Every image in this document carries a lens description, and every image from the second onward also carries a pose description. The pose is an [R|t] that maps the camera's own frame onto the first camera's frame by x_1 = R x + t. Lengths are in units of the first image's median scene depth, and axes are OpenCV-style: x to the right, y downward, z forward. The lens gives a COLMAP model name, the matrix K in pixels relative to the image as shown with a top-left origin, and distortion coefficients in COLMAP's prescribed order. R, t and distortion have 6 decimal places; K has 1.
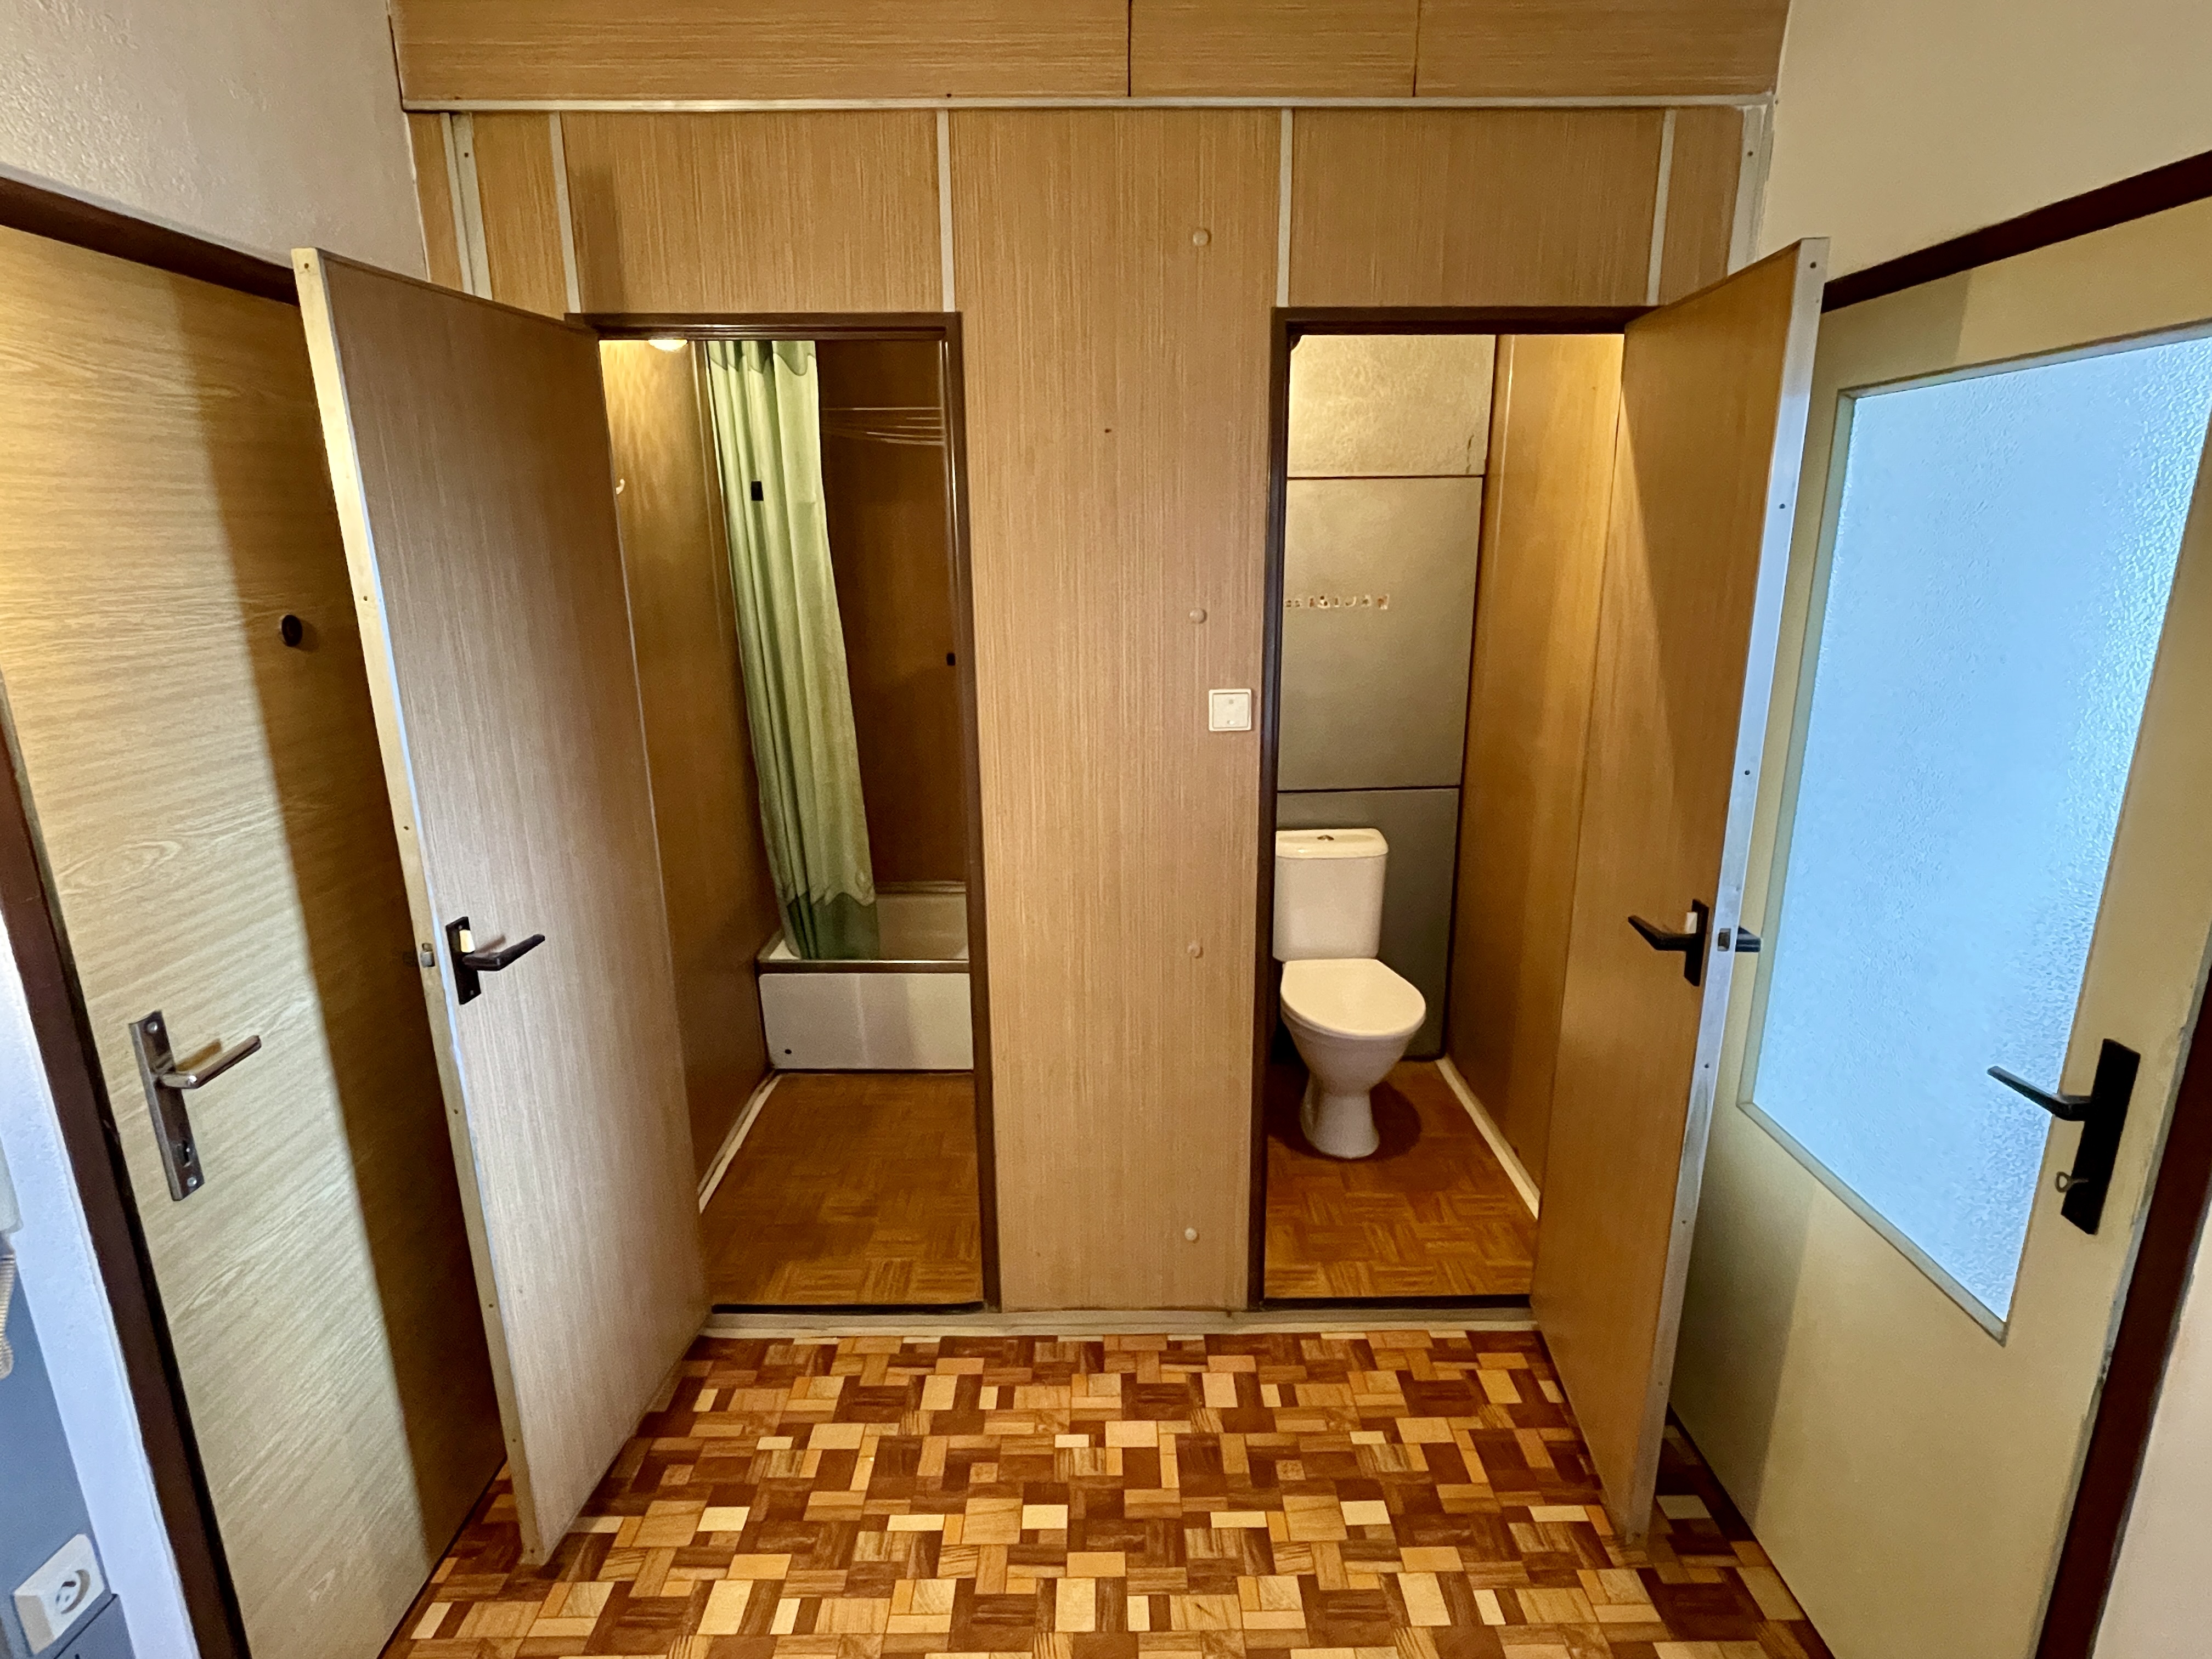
lens RADIAL K [[1136.9, 0, 1106.0], [0, 1136.9, 829.5], [0, 0, 1]] dist [0.002636, 0.001092]
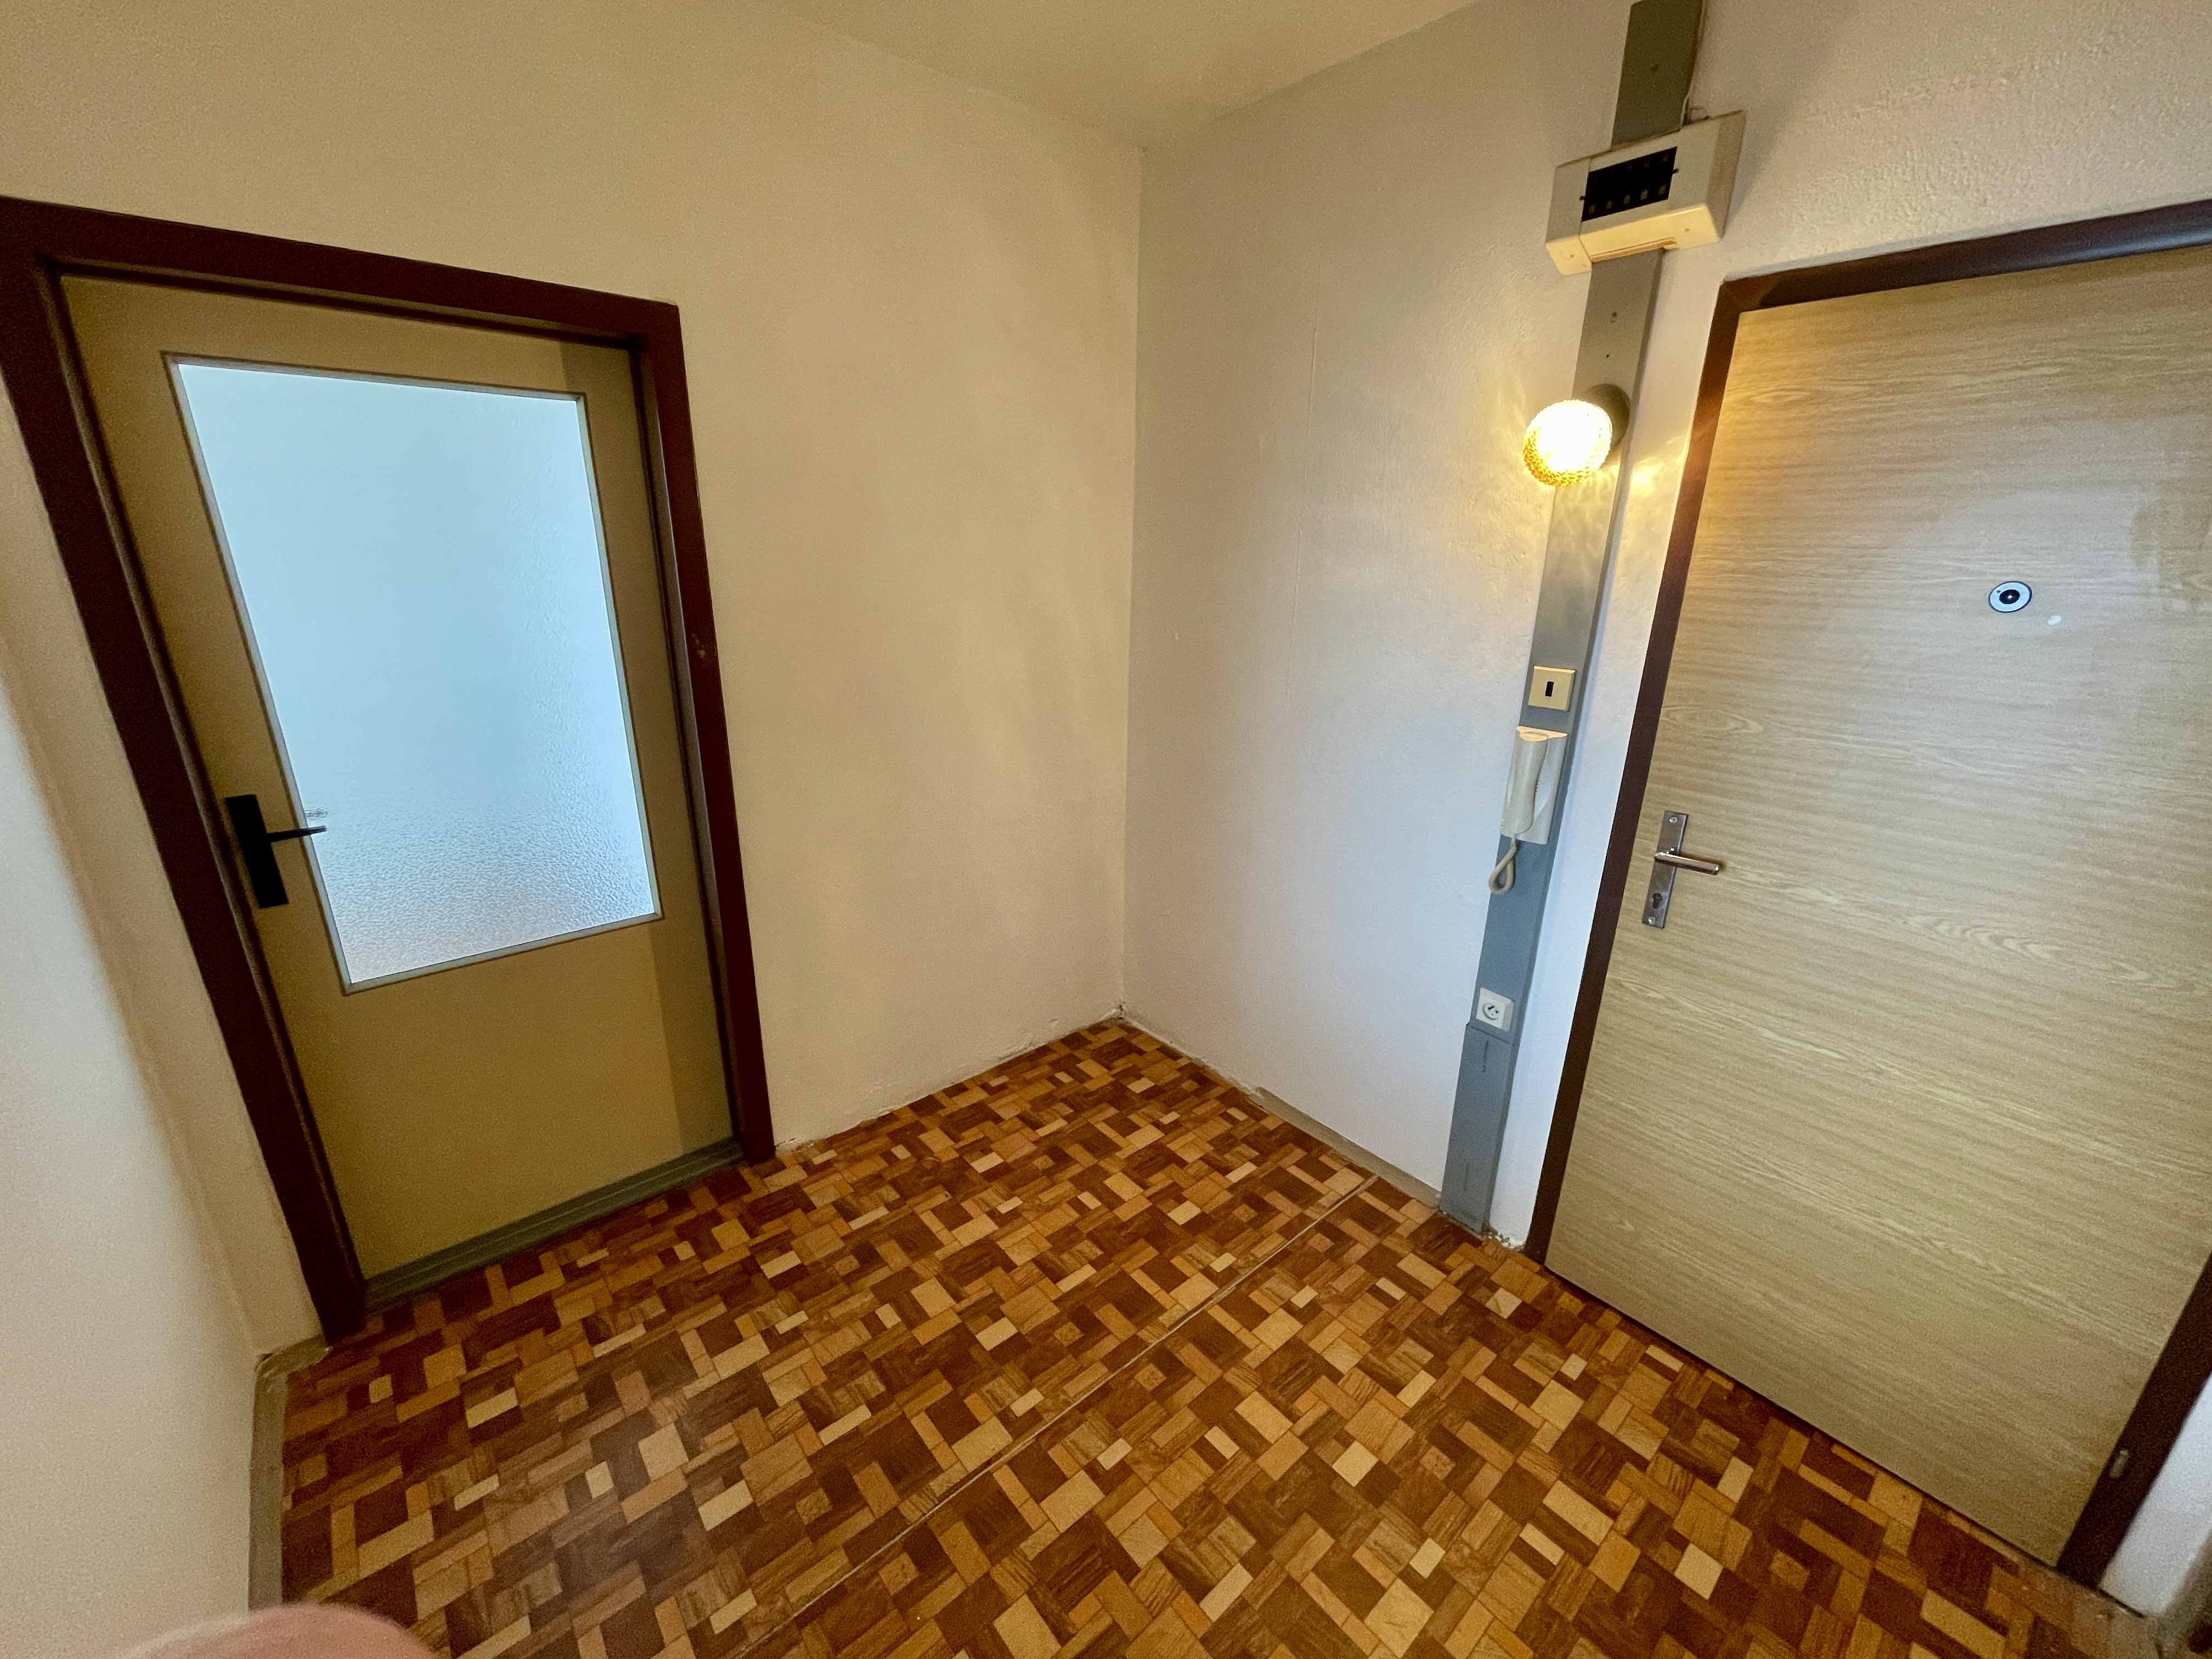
lens RADIAL K [[902.6, 0, 1106.0], [0, 902.6, 829.5], [0, 0, 1]] dist [-0.034063, 0.000056]
pose [[-0.769603, 0.203165, -0.605338, 0.610309], [-0.159644, 0.856698, 0.490492, -0.337663], [0.618243, 0.474123, -0.626883, 1.434449]]
